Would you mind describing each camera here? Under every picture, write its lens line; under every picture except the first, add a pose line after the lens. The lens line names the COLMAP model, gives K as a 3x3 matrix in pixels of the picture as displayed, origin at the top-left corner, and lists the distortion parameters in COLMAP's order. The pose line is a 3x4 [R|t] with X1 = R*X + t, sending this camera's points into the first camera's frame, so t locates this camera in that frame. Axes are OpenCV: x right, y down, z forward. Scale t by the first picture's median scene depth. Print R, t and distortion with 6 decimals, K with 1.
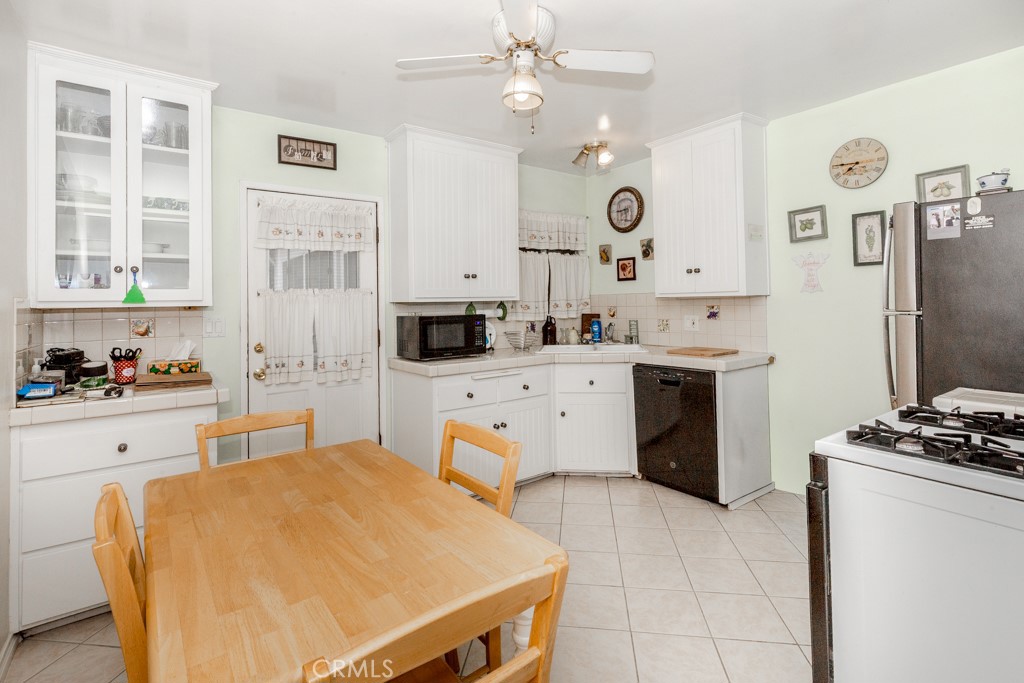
lens RADIAL K [[466.7, 0, 512.4], [0, 466.7, 298.8], [0, 0, 1]] dist [0.004423, -0.000744]
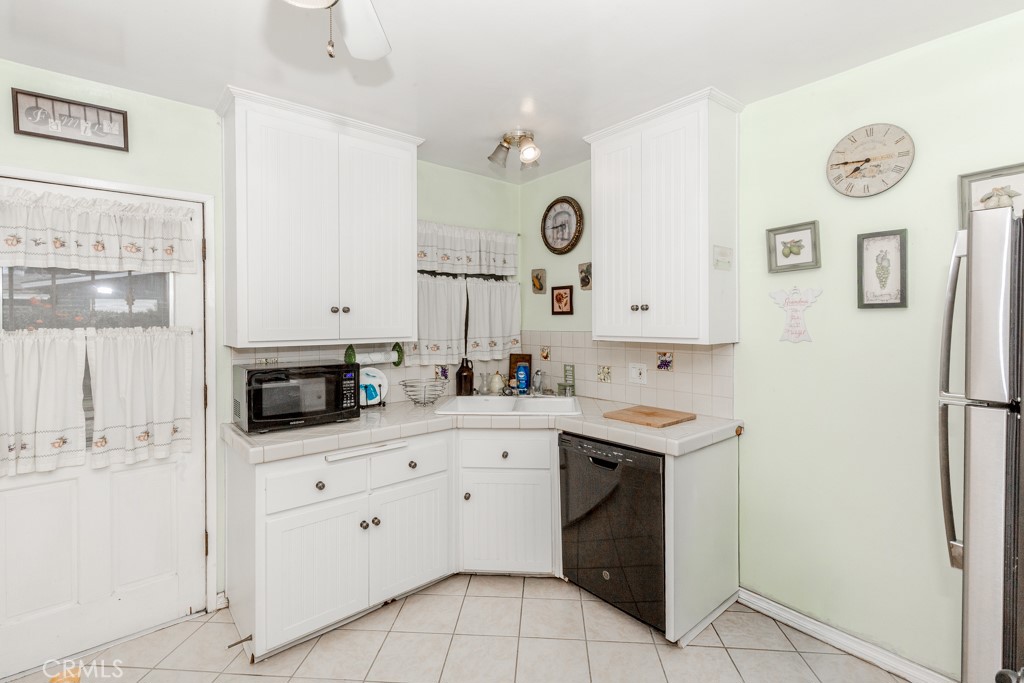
lens RADIAL K [[466.7, 0, 512.6], [0, 466.7, 334.5], [0, 0, 1]] dist [0.004423, -0.000744]
pose [[0.996654, 0.007958, 0.081346, 0.125867], [-0.010452, 0.999487, 0.030284, -0.037676], [-0.081063, -0.031032, 0.996226, 0.276608]]
